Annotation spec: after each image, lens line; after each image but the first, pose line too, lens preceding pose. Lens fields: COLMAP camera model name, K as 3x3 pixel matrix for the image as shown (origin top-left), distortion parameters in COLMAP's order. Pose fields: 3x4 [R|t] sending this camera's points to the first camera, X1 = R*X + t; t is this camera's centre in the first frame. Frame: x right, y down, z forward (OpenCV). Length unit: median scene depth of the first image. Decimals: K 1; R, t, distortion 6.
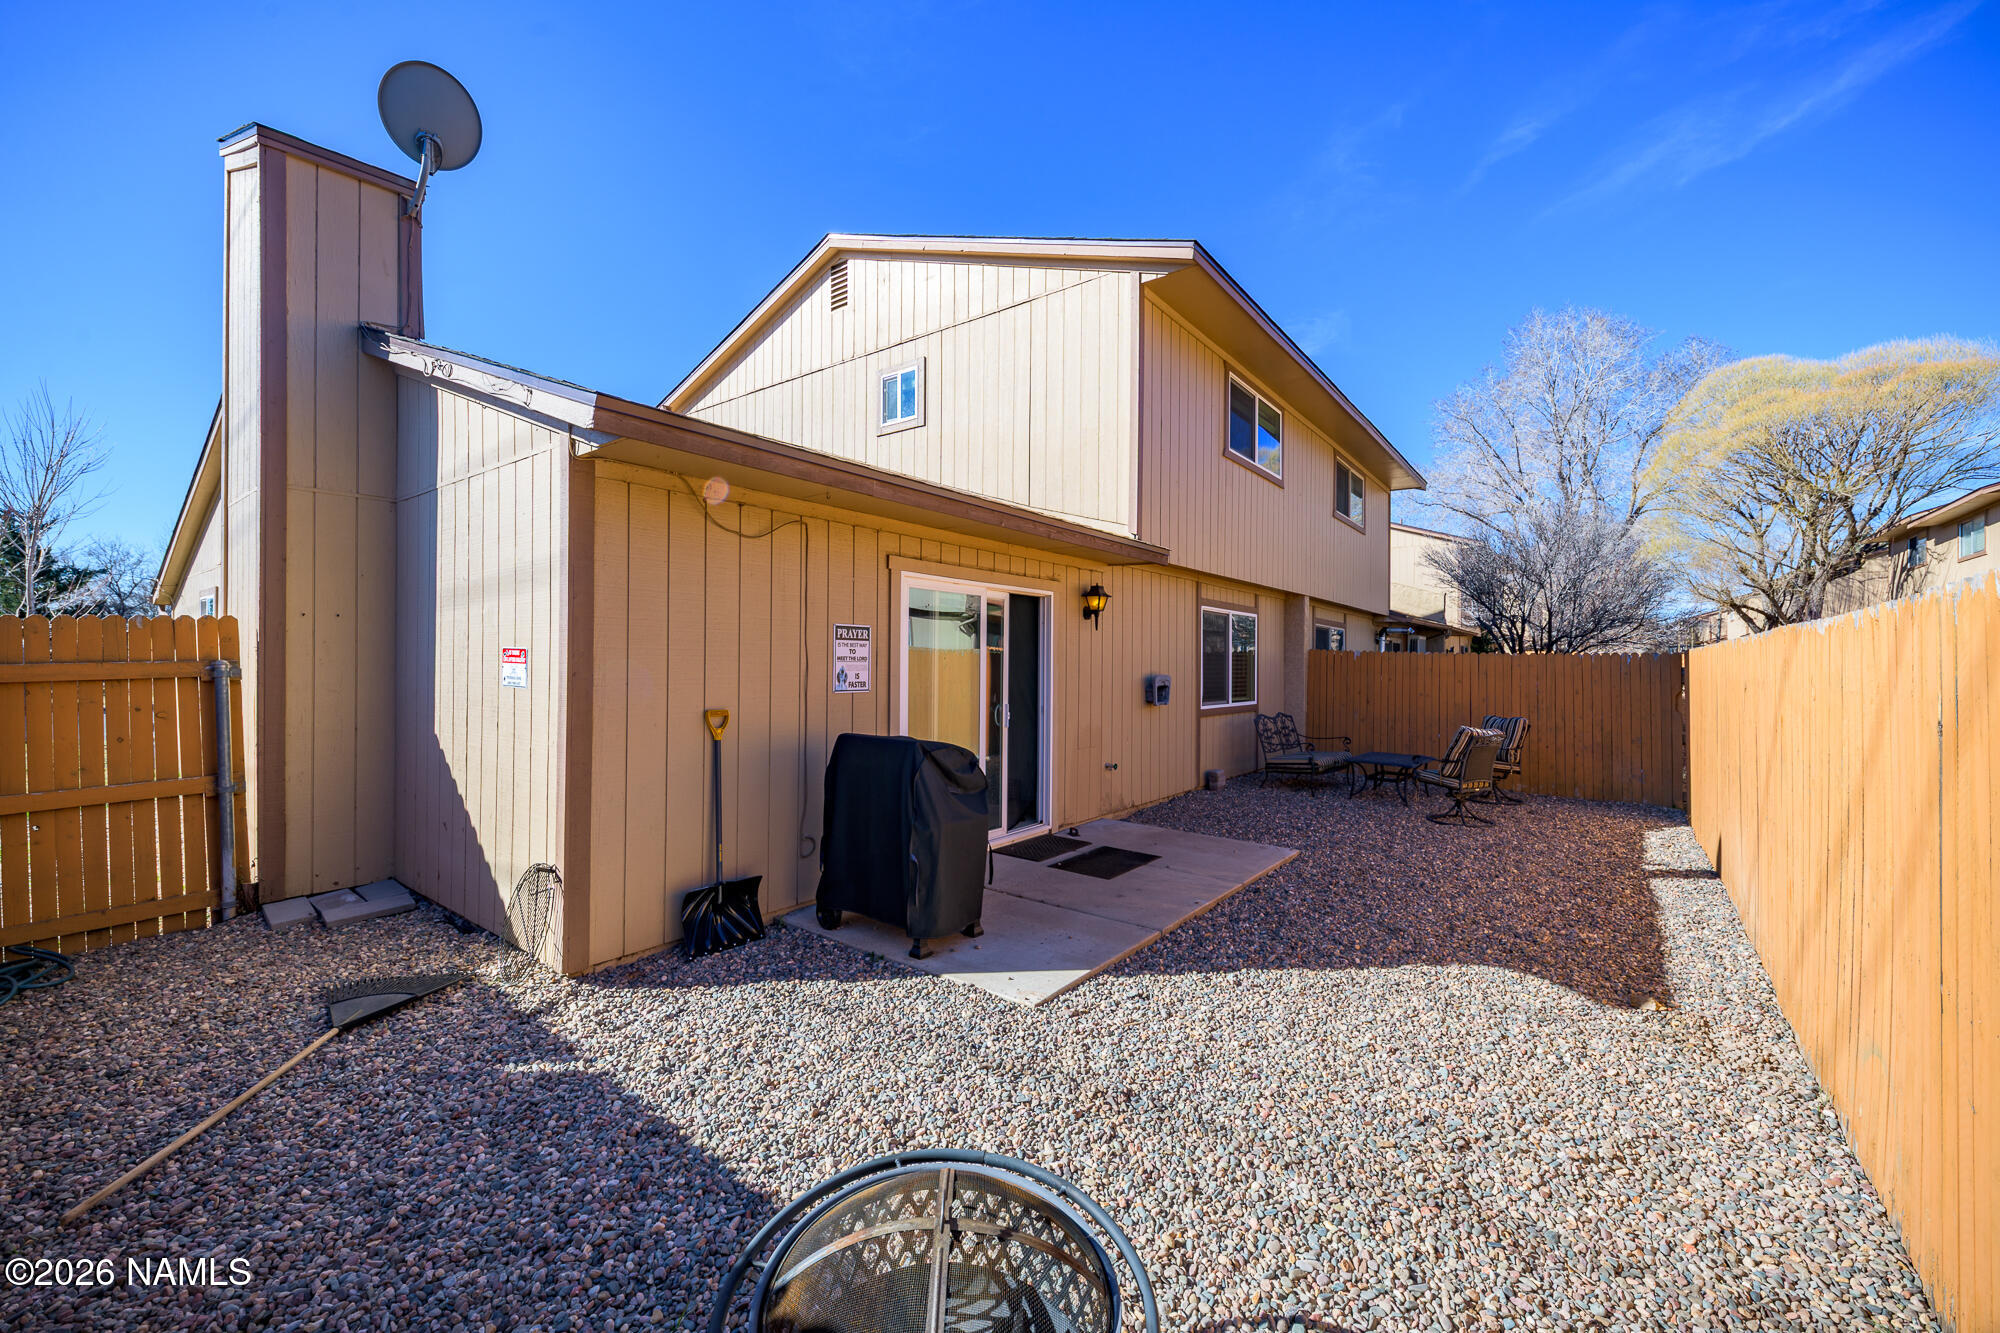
lens RADIAL K [[791.2, 0, 994.9], [0, 791.2, 635.9], [0, 0, 1]] dist [0.010644, -0.007740]
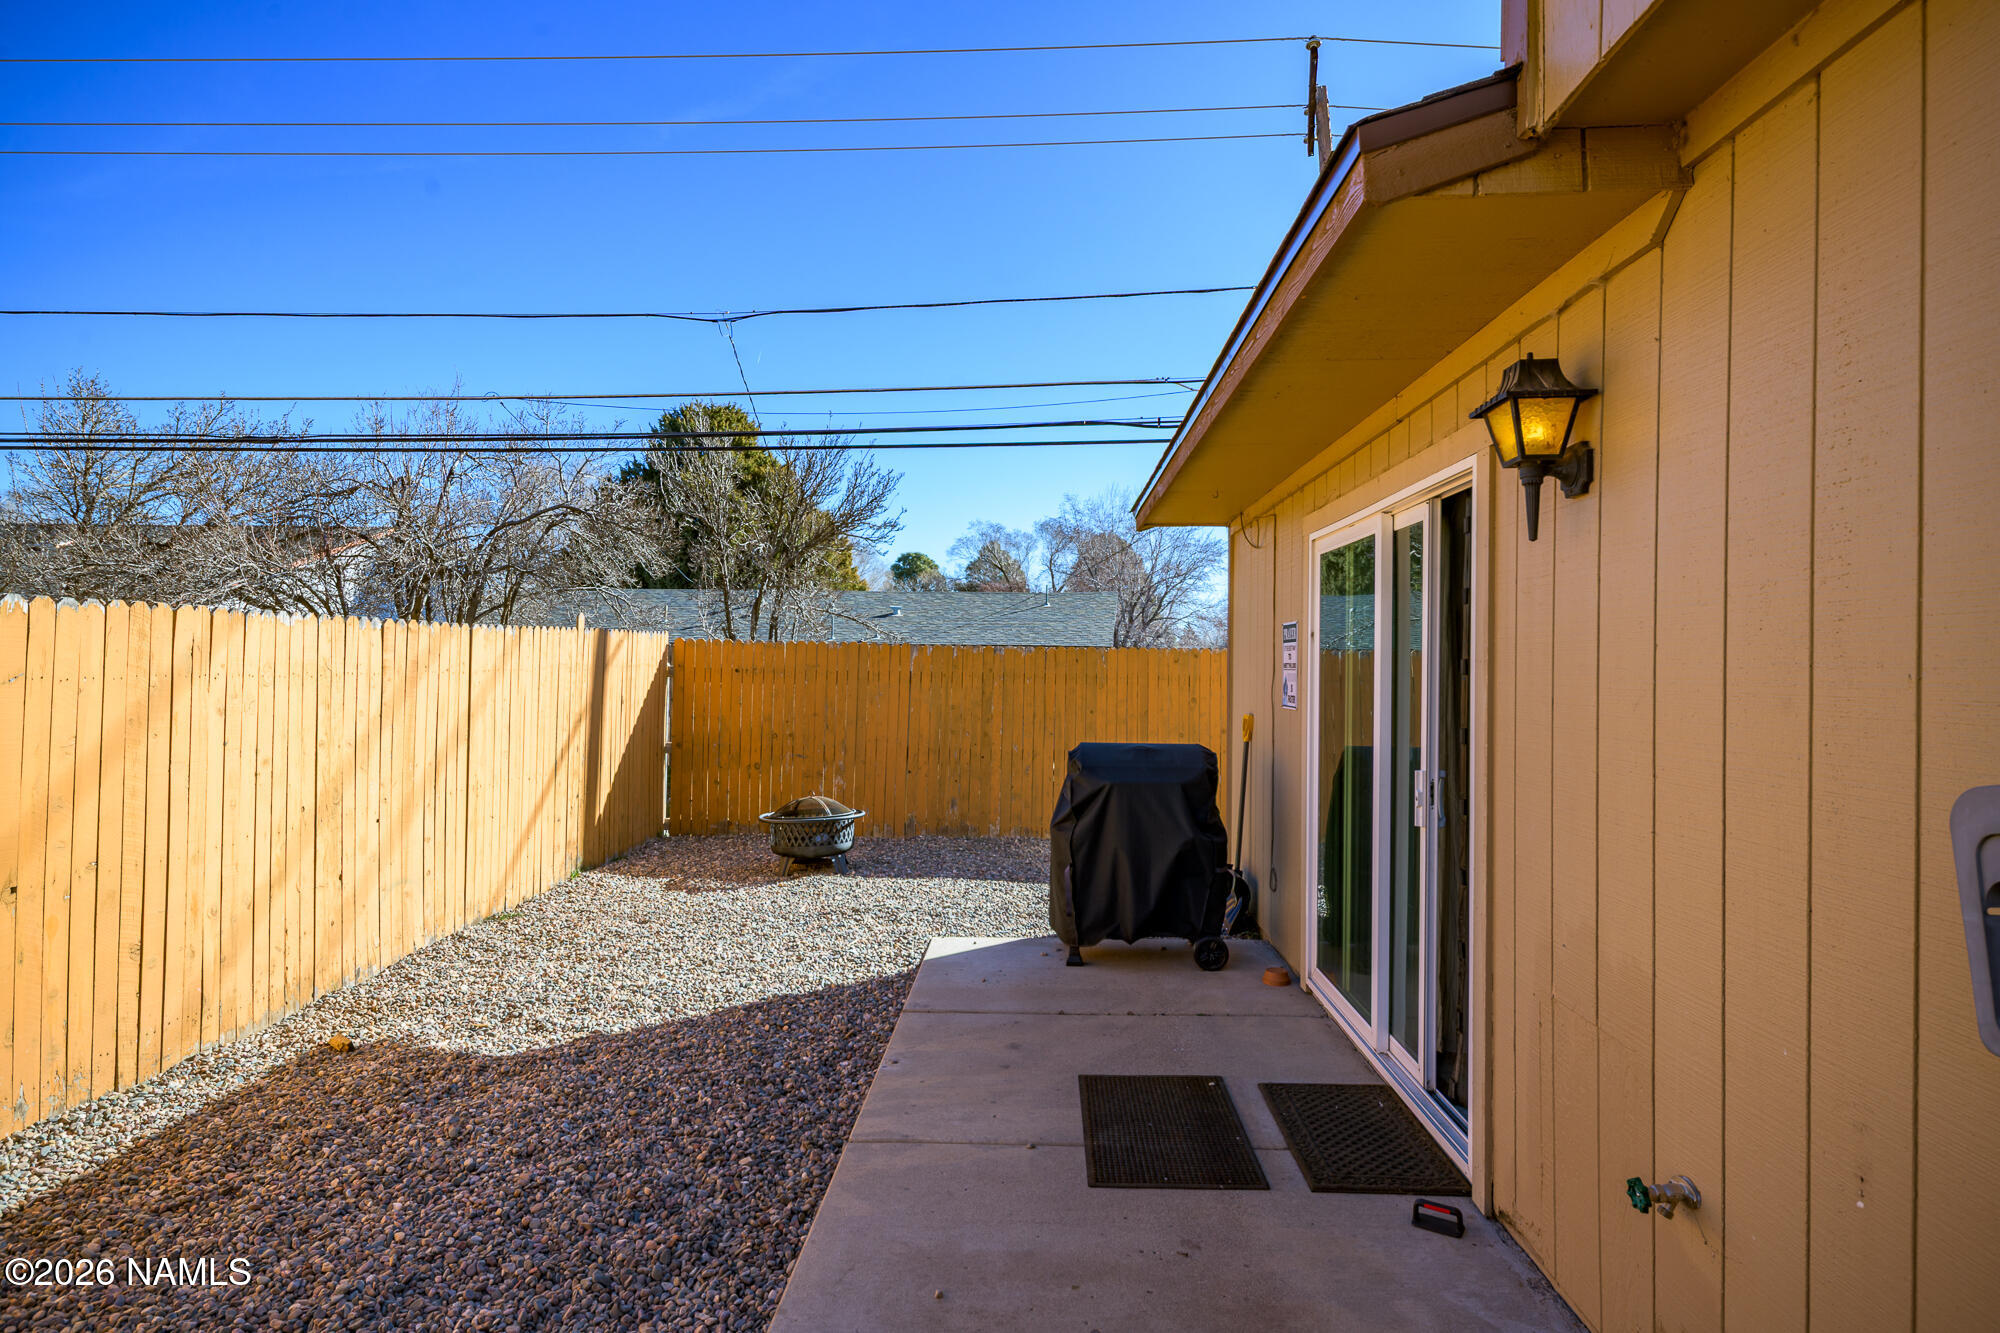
lens RADIAL K [[1084.1, 0, 1000.0], [0, 1084.1, 666.5], [0, 0, 1]] dist [0.053431, 0.000767]
pose [[-0.813850, -0.026807, -0.580456, 0.322359], [-0.010089, 0.999437, -0.032011, 0.031485], [0.580987, -0.020196, -0.813662, 0.820856]]
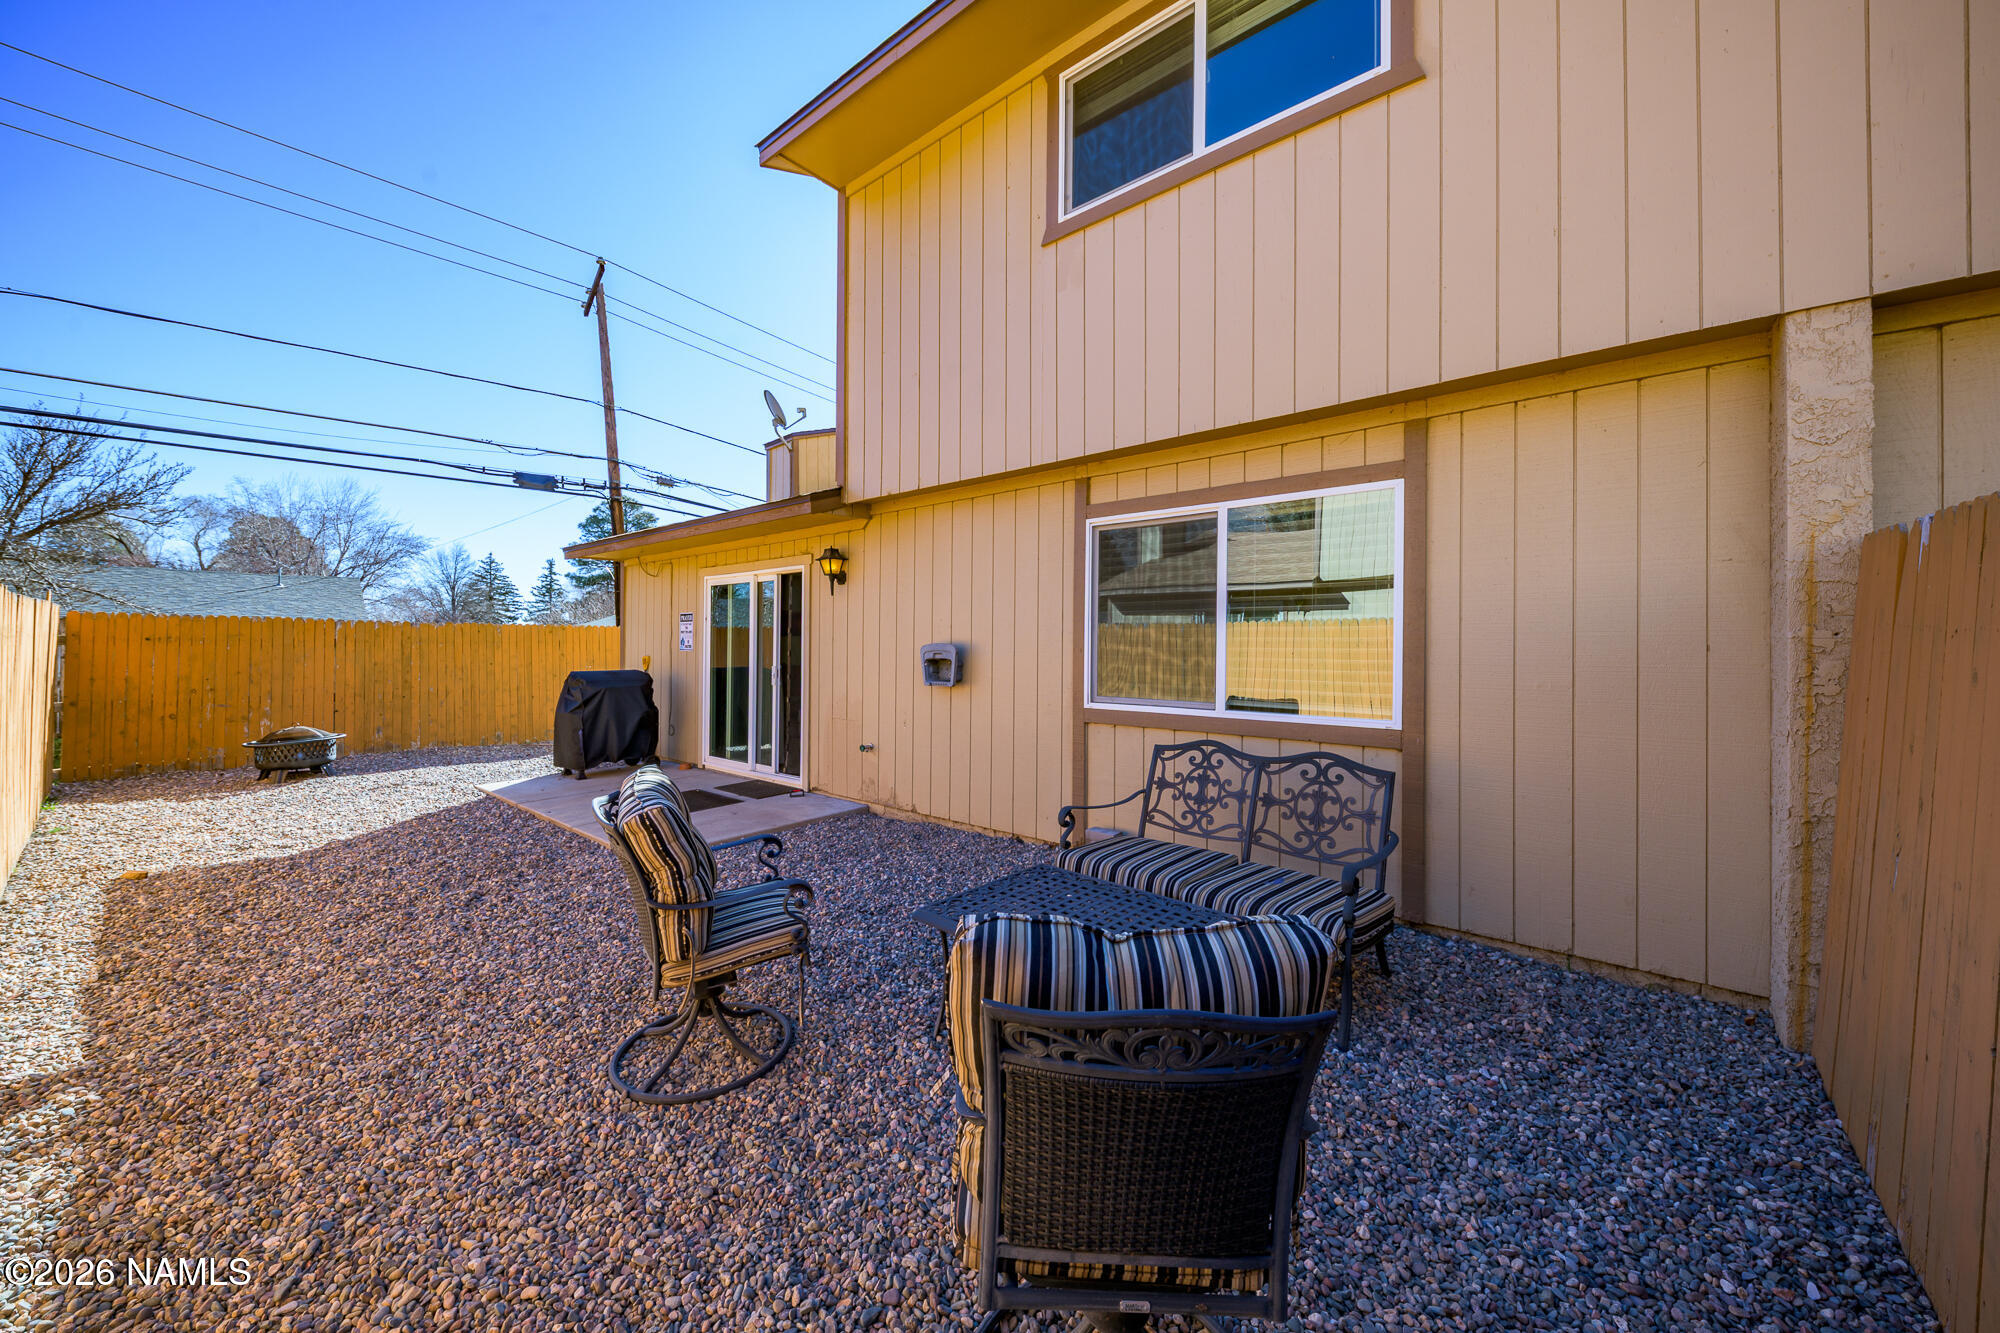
lens RADIAL K [[766.2, 0, 995.5], [0, 766.2, 644.7], [0, 0, 1]] dist [-0.025467, -0.000015]
pose [[-0.078926, -0.018372, -0.996711, 0.707298], [0.022941, 0.999532, -0.020241, 0.051413], [0.996617, -0.024463, -0.078467, 0.876145]]
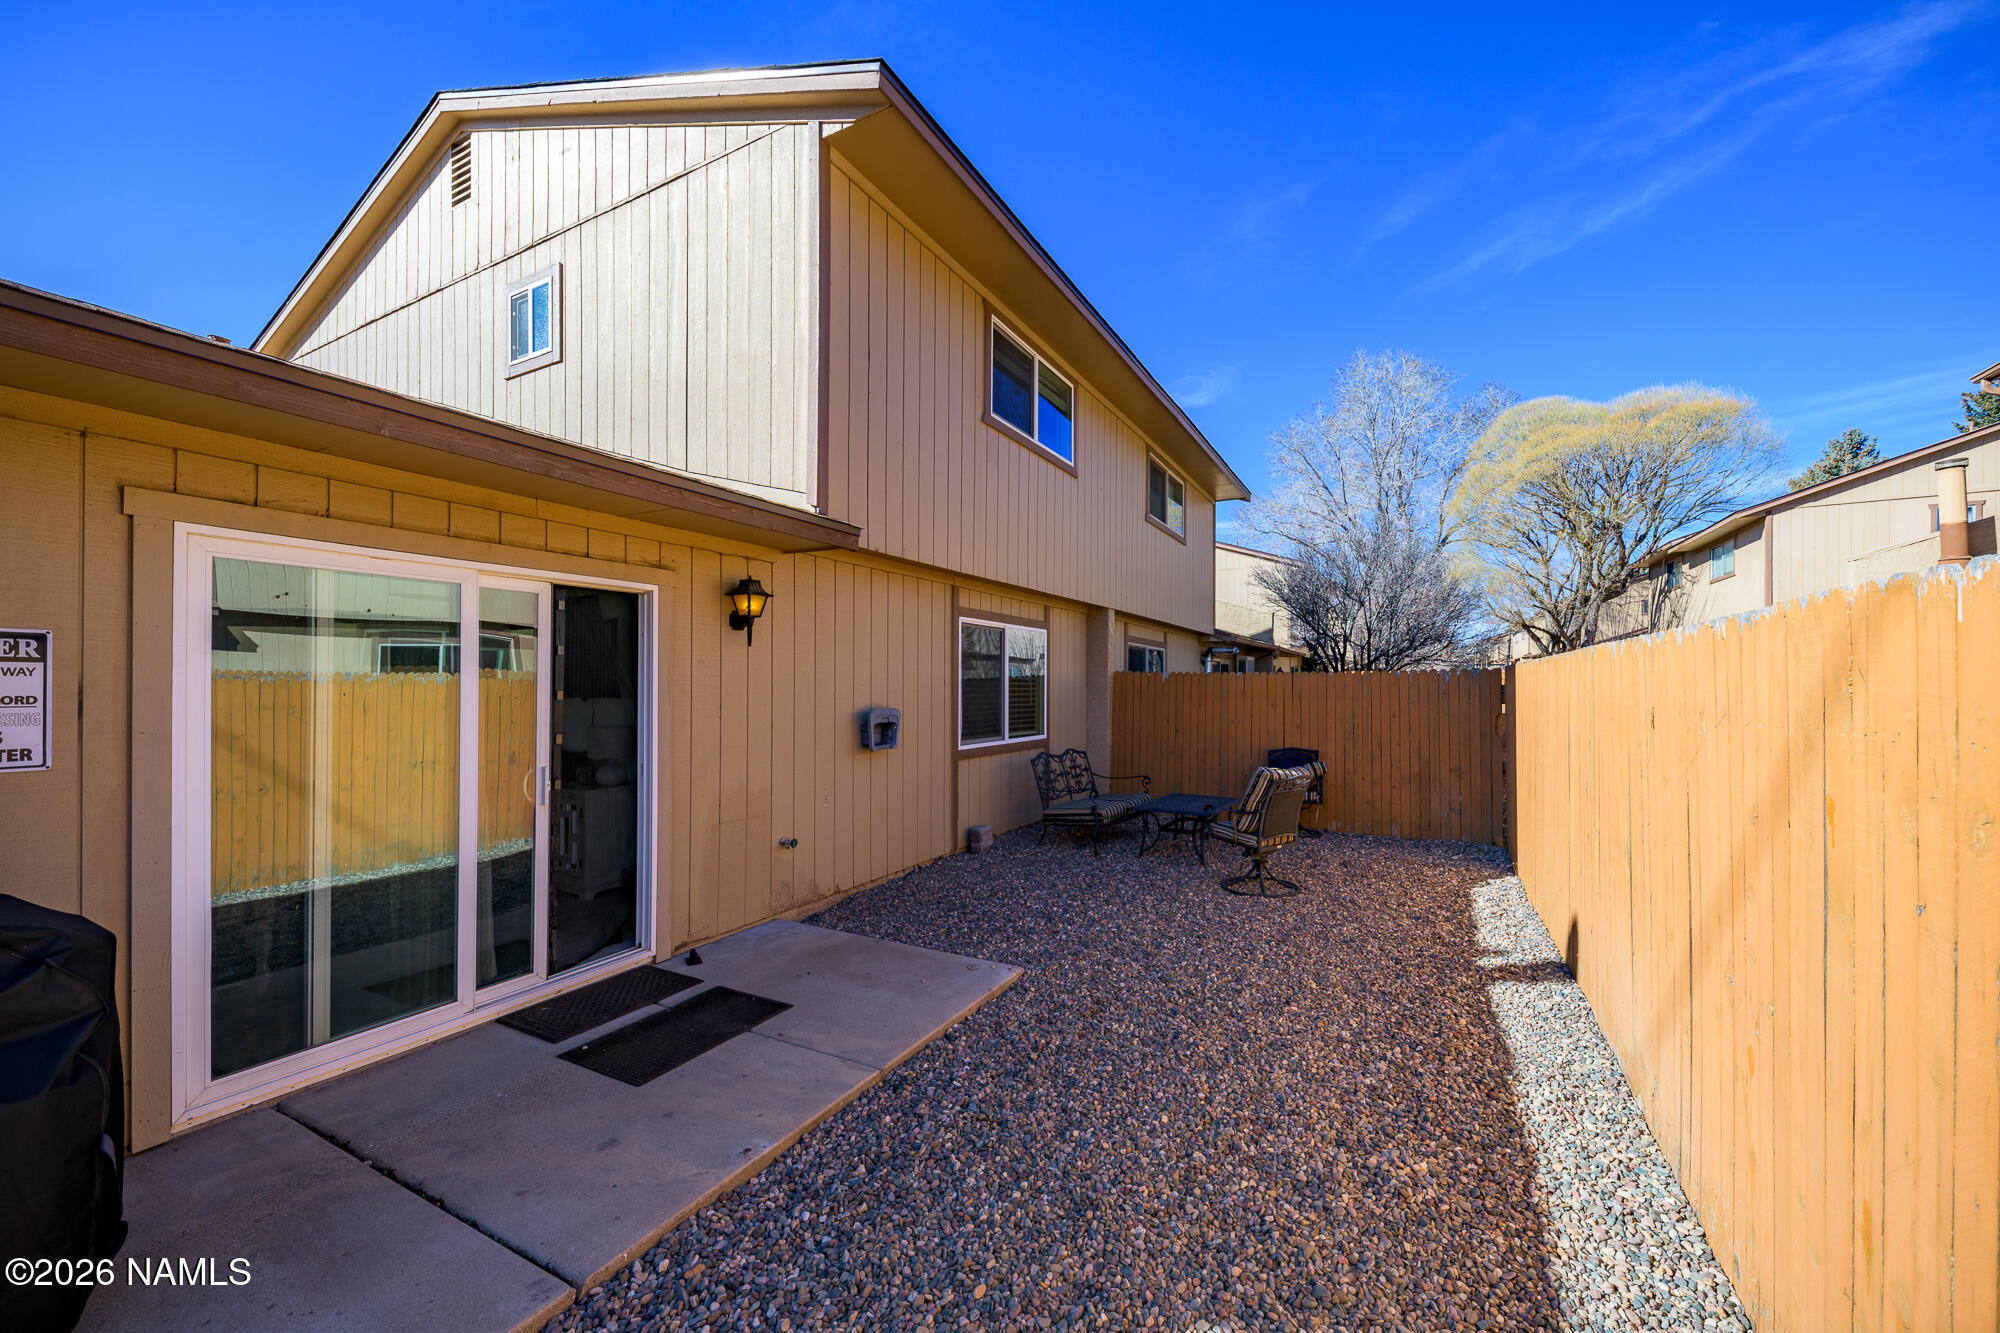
lens RADIAL K [[761.4, 0, 1010.6], [0, 761.4, 683.1], [0, 0, 1]] dist [0.000056, 0.000059]
pose [[0.985972, -0.017119, 0.166031, 0.166645], [0.012833, 0.999557, 0.026852, 0.006861], [-0.166417, -0.024345, 0.985755, 0.228808]]
